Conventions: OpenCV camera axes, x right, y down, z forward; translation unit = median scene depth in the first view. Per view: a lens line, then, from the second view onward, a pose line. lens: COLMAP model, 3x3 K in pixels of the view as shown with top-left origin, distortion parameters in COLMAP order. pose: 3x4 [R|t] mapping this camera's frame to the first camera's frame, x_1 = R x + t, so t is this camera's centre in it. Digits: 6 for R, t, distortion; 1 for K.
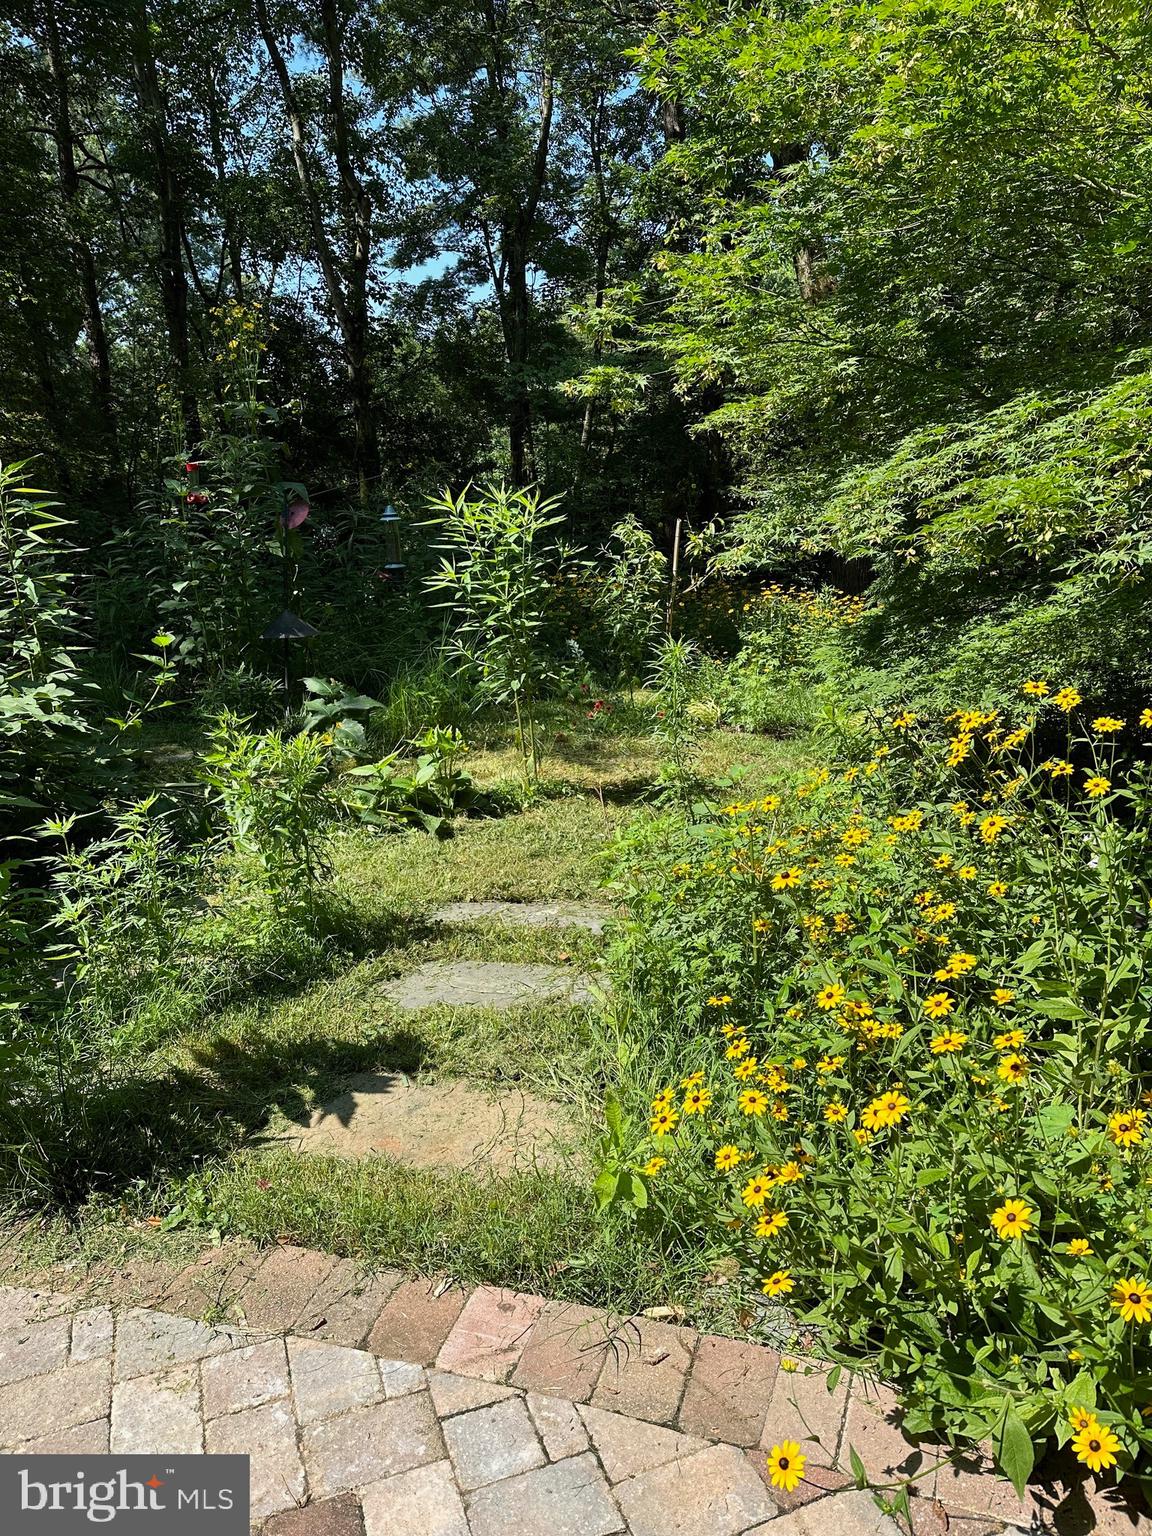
lens RADIAL K [[1066.4, 0, 576.0], [0, 1066.4, 768.0], [0, 0, 1]] dist [0.064684, -0.098115]
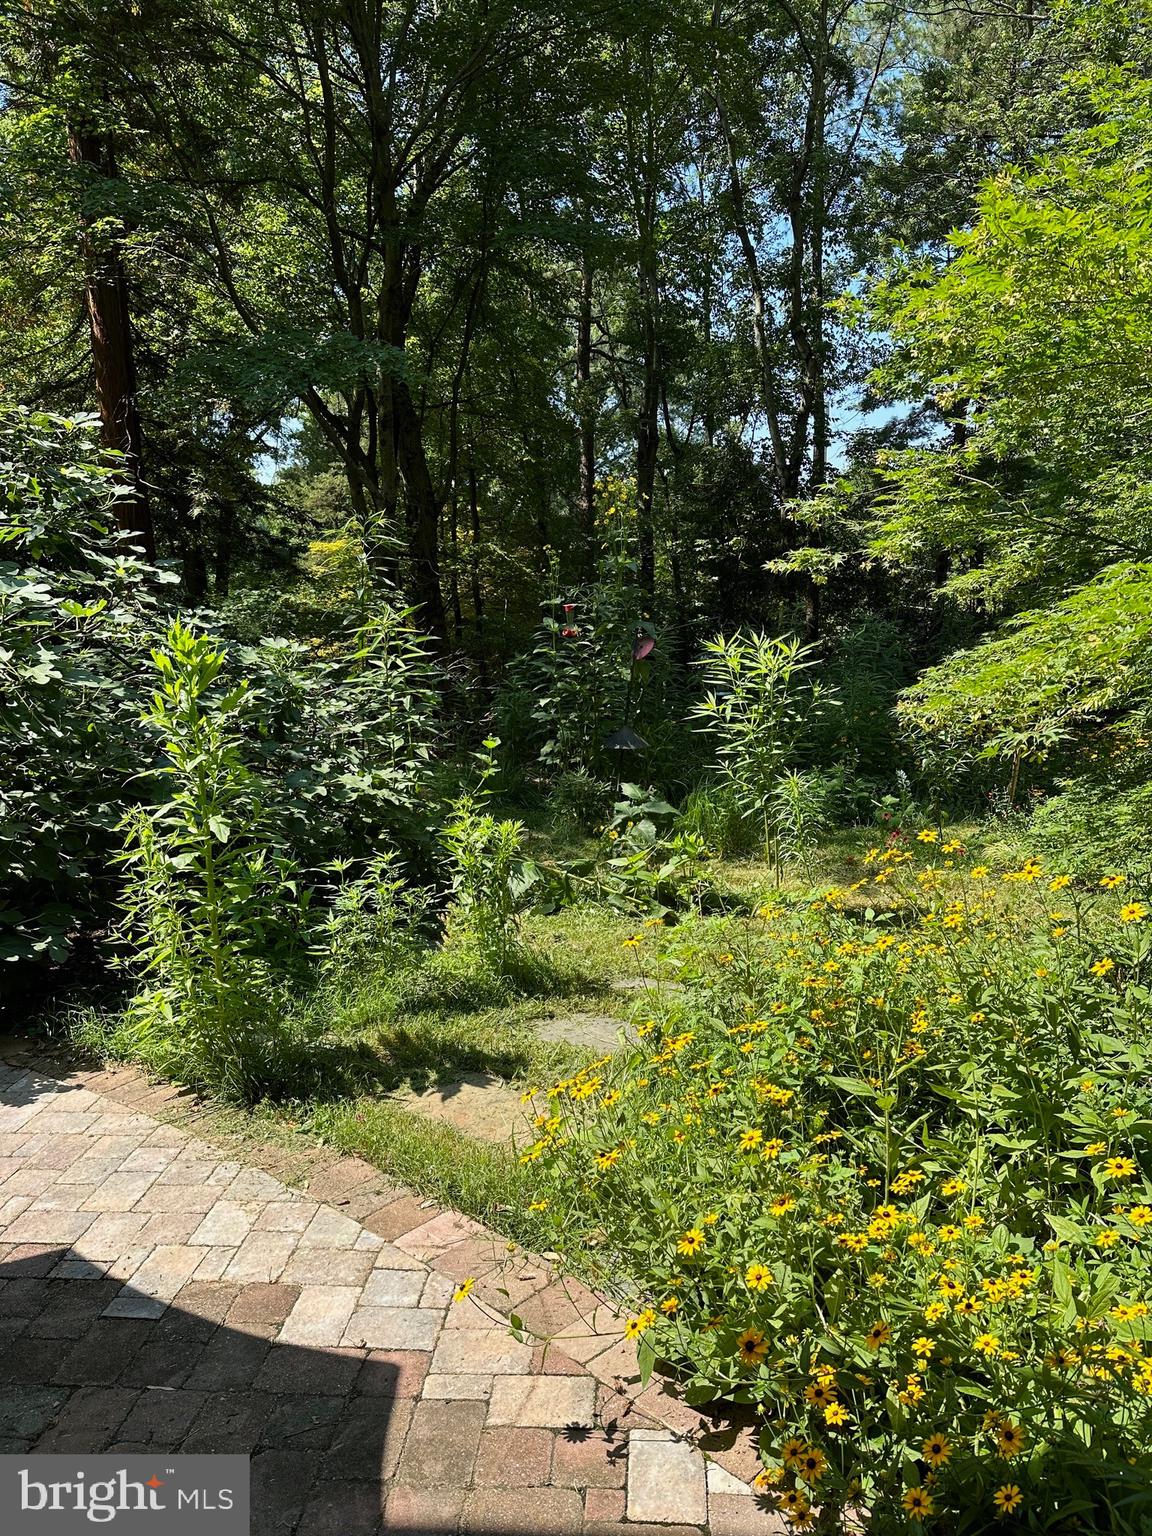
lens RADIAL K [[1060.8, 0, 576.7], [0, 1060.8, 747.4], [0, 0, 1]] dist [0.159600, -0.310244]
pose [[0.909062, 0.074251, -0.409992, 0.189200], [-0.125736, 0.987007, -0.100042, 0.001179], [0.397237, 0.142495, 0.906586, -0.097253]]
